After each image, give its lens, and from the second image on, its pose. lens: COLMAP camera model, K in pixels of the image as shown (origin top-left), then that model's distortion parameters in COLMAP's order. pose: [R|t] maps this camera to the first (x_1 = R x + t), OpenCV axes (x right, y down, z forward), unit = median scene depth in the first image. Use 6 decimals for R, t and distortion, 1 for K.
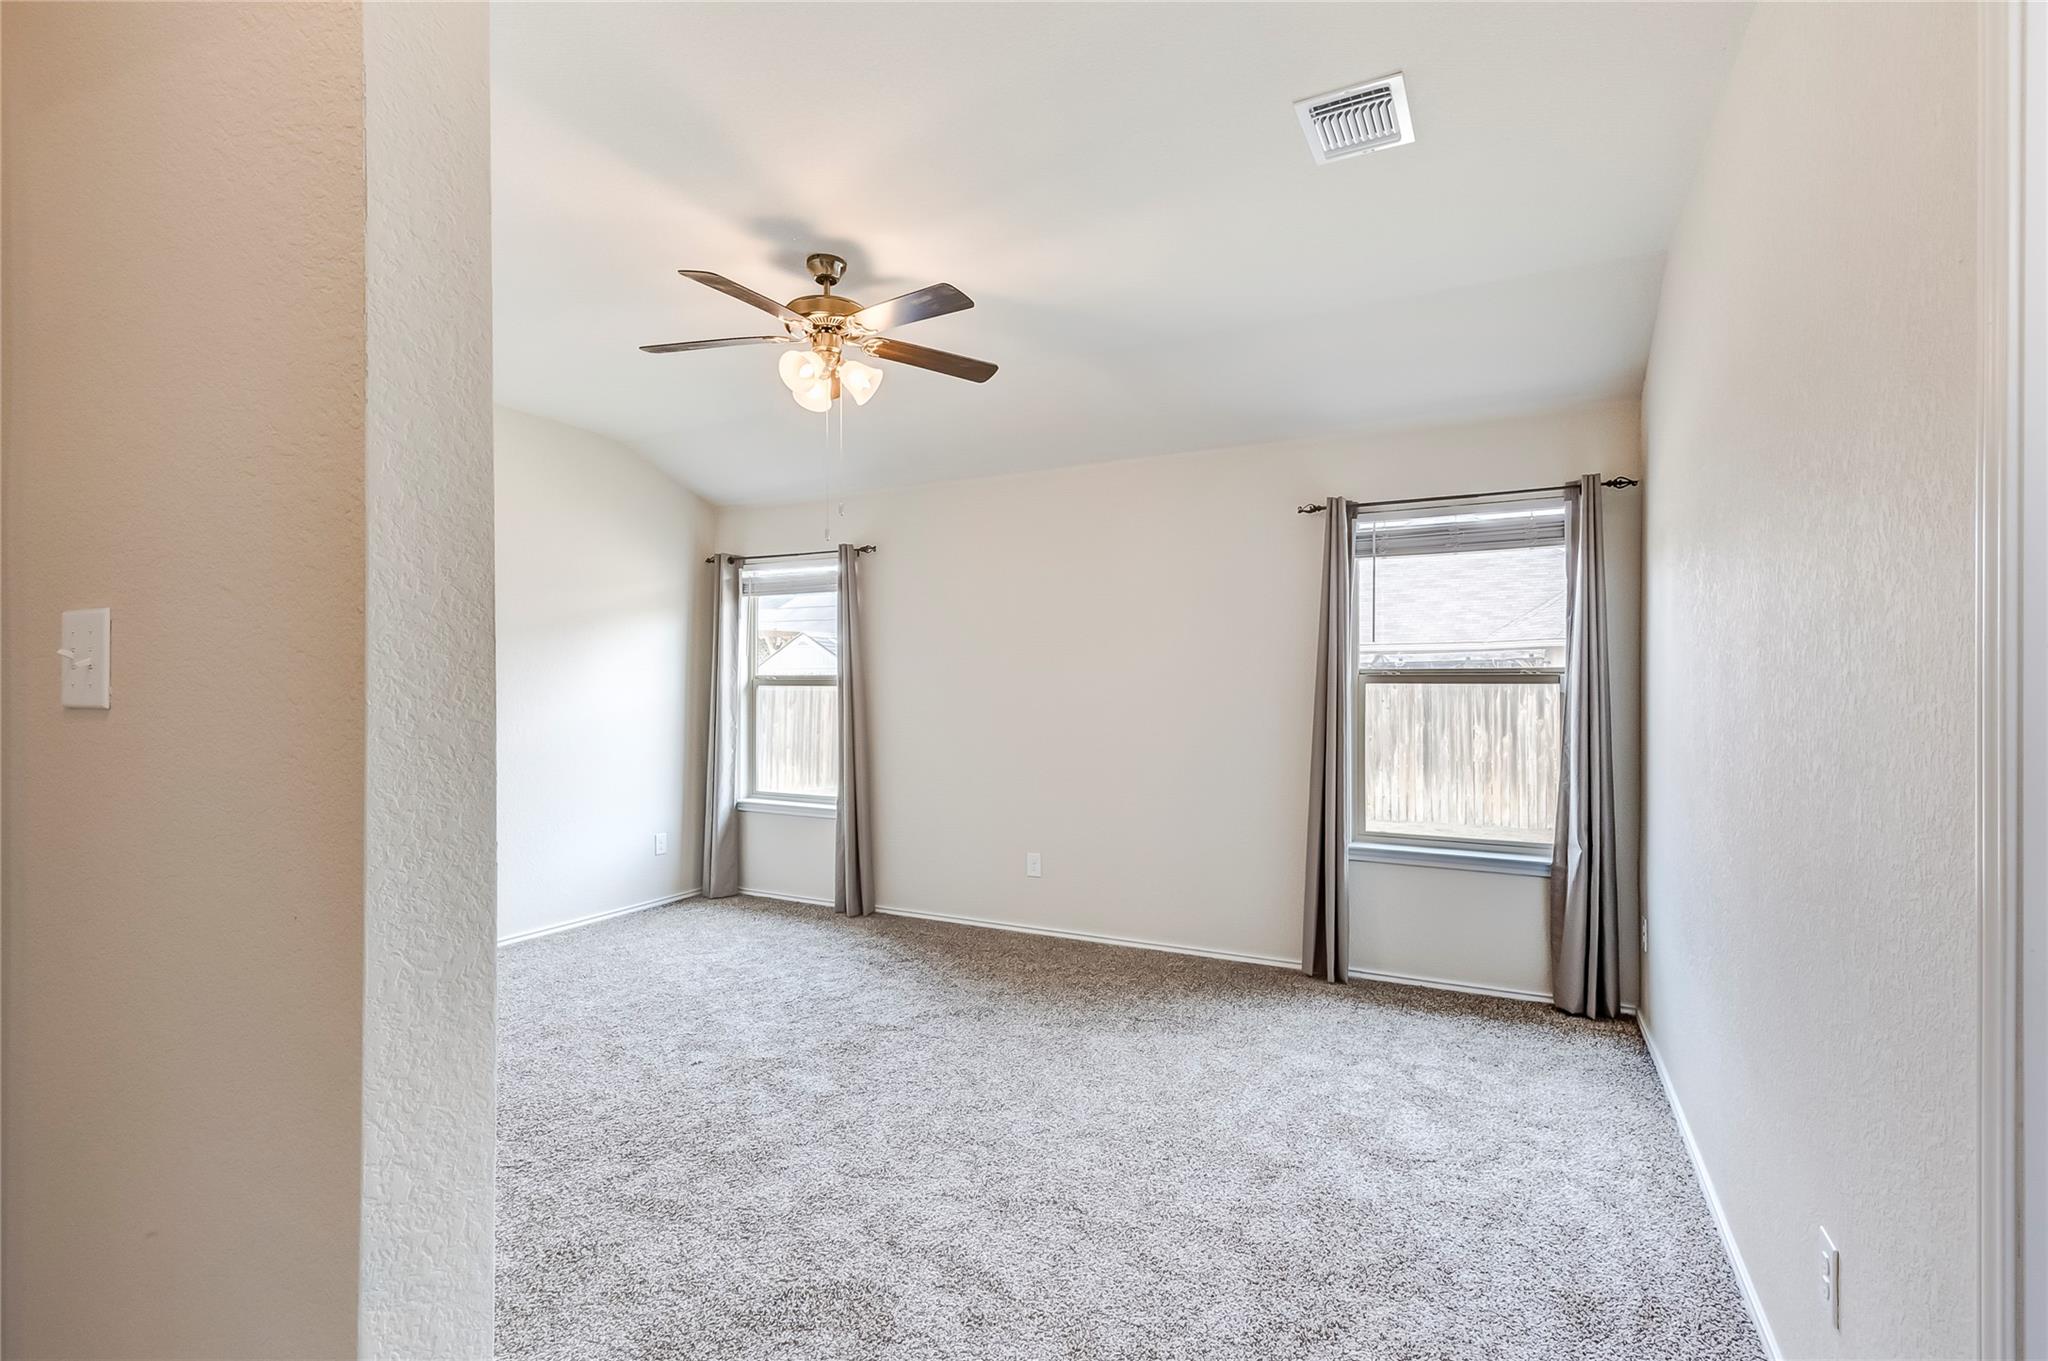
lens RADIAL K [[934.2, 0, 1041.3], [0, 934.2, 684.9], [0, 0, 1]] dist [0.009586, -0.002980]
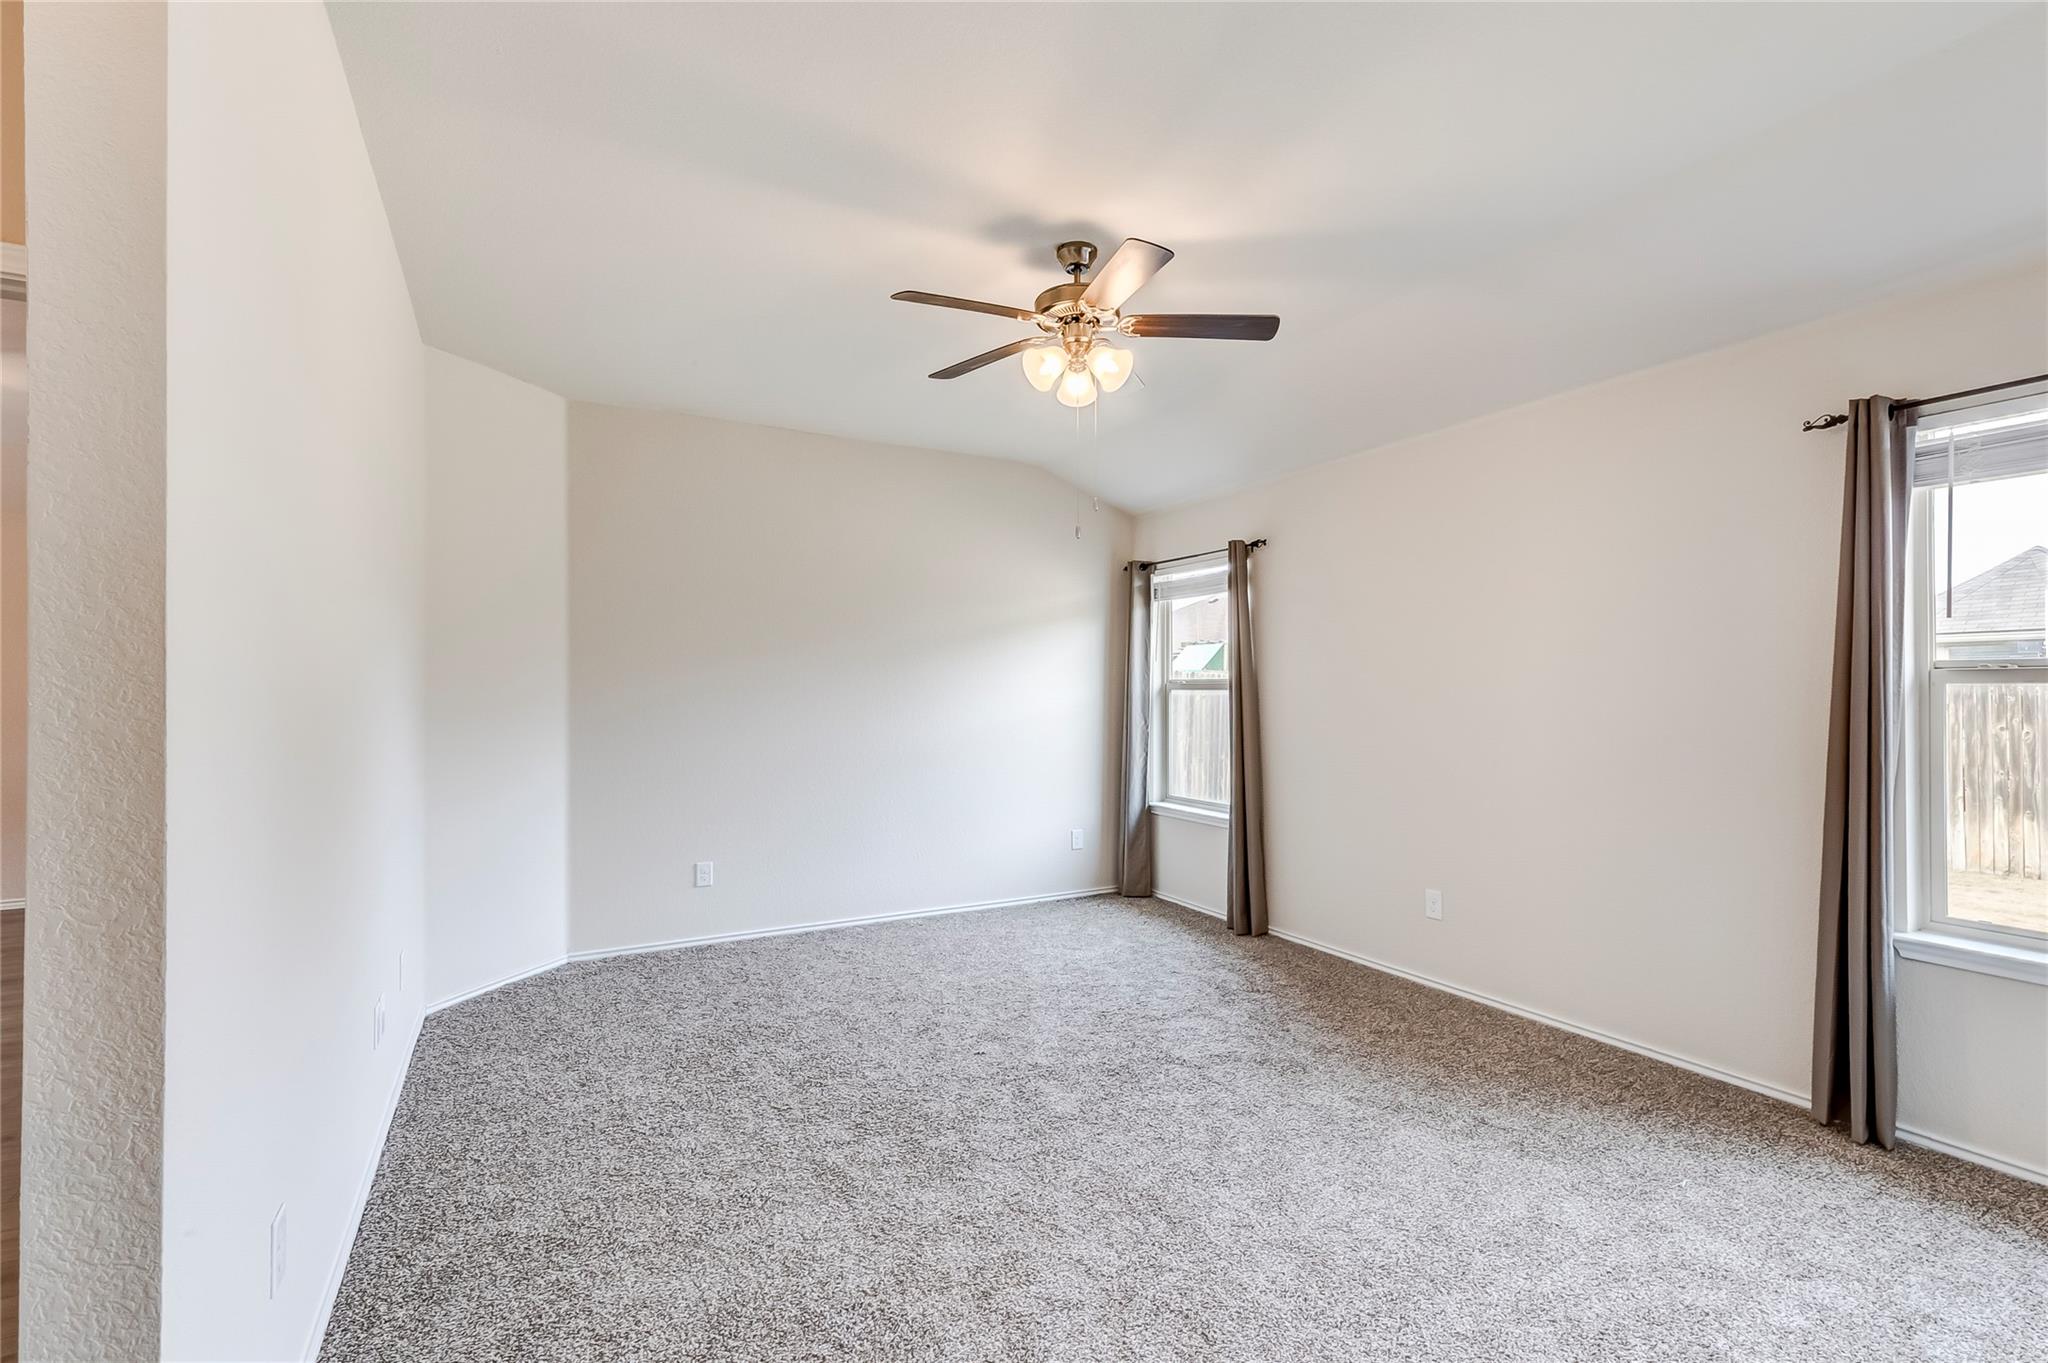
lens RADIAL K [[934.2, 0, 1012.2], [0, 934.2, 685.3], [0, 0, 1]] dist [0.009586, -0.002980]
pose [[0.827174, -0.005966, -0.561914, 0.212460], [0.003595, 0.999979, -0.005325, 0.001173], [0.561934, 0.002385, 0.827178, 0.139157]]
